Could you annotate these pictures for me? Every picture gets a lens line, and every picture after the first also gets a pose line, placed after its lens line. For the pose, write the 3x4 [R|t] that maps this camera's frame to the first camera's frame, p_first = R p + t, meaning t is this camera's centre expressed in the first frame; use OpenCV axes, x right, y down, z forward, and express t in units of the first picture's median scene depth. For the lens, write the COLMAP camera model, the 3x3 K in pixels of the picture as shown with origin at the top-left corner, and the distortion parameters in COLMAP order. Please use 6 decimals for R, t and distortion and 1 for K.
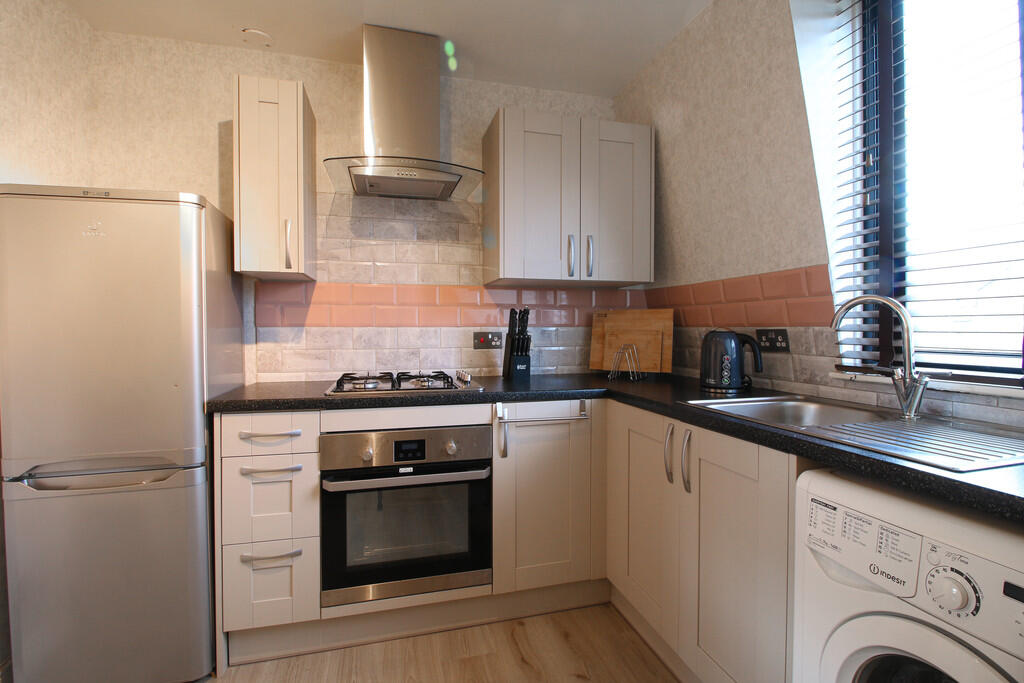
lens RADIAL K [[478.6, 0, 501.5], [0, 478.6, 340.7], [0, 0, 1]] dist [-0.018346, -0.004081]
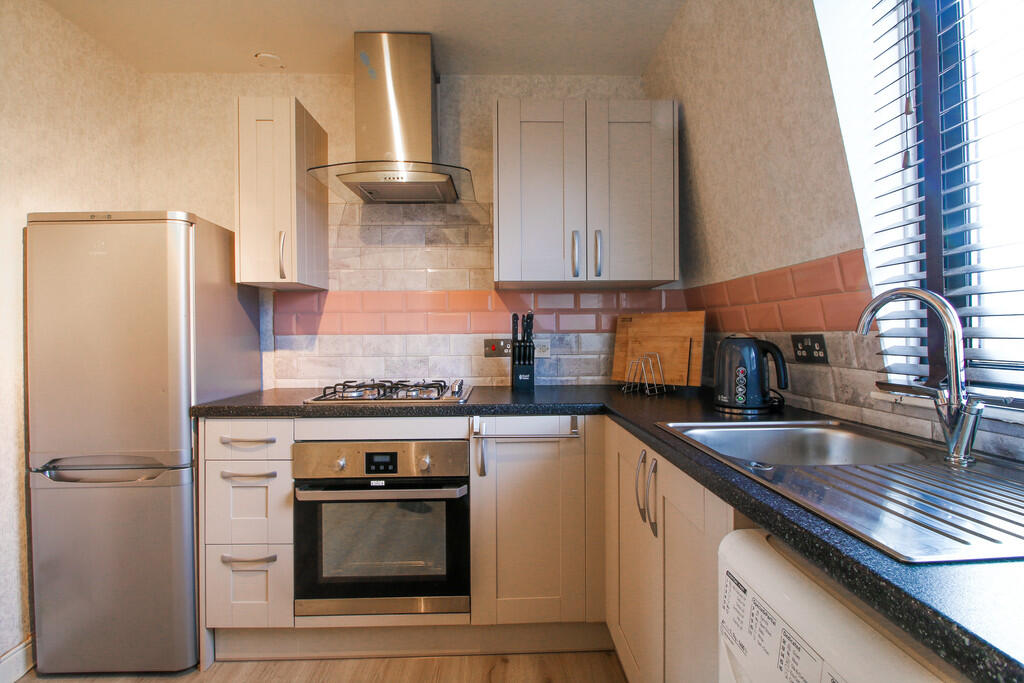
lens RADIAL K [[478.6, 0, 511.8], [0, 478.6, 339.8], [0, 0, 1]] dist [-0.018346, -0.004081]
pose [[0.972586, -0.003722, -0.232516, 0.273845], [0.000365, 0.999895, -0.014479, -0.004256], [0.232545, 0.013997, 0.972485, 0.117551]]
